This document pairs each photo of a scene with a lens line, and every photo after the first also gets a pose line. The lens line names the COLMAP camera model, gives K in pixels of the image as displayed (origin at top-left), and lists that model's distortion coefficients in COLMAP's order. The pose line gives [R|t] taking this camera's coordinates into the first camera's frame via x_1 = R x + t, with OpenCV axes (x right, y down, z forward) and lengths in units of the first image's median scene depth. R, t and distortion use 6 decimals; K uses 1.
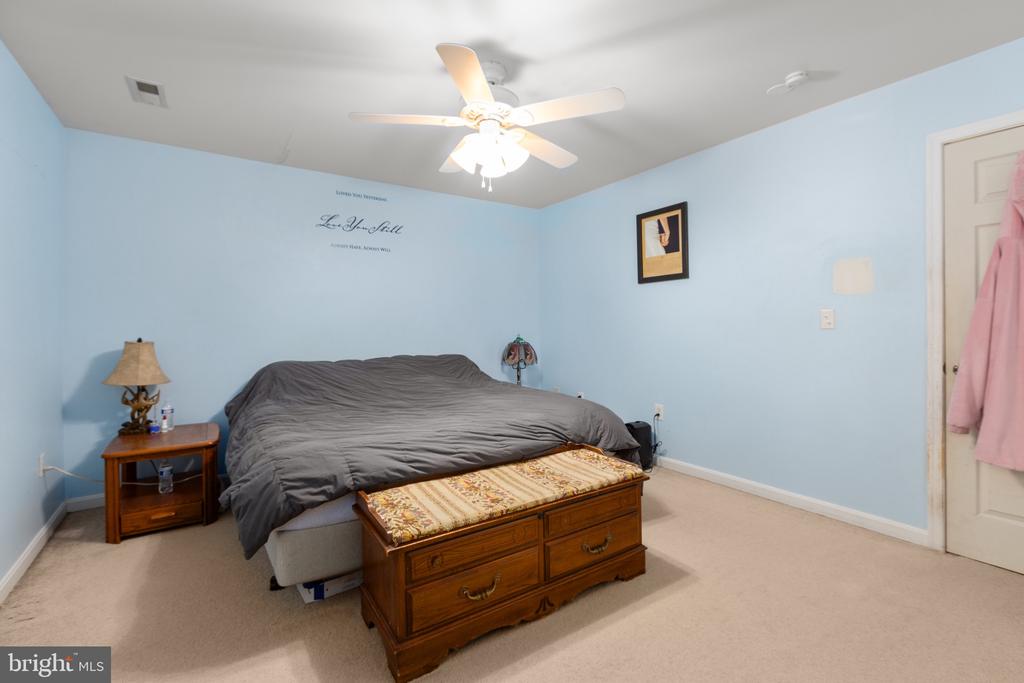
lens RADIAL K [[453.9, 0, 512.0], [0, 453.9, 341.5], [0, 0, 1]] dist [-0.002074, 0.000000]
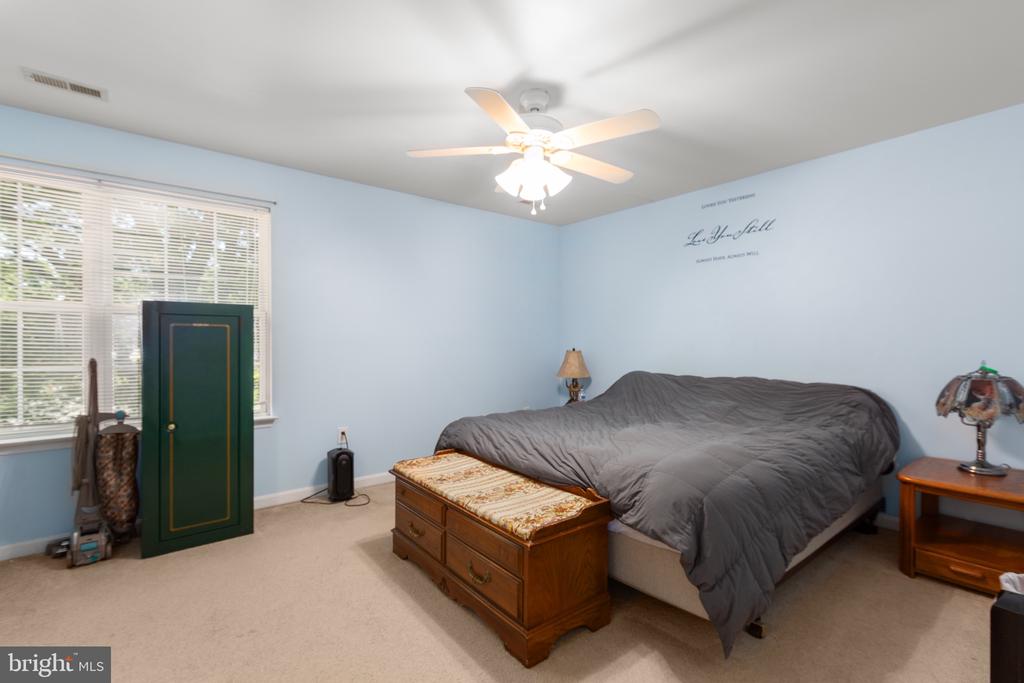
lens RADIAL K [[459.0, 0, 511.2], [0, 459.0, 358.9], [0, 0, 1]] dist [0.000393, 0.000139]
pose [[0.080646, 0.047110, -0.995629, 0.900738], [-0.038710, 0.998277, 0.044100, -0.038116], [0.995991, 0.034984, 0.082331, 0.775012]]
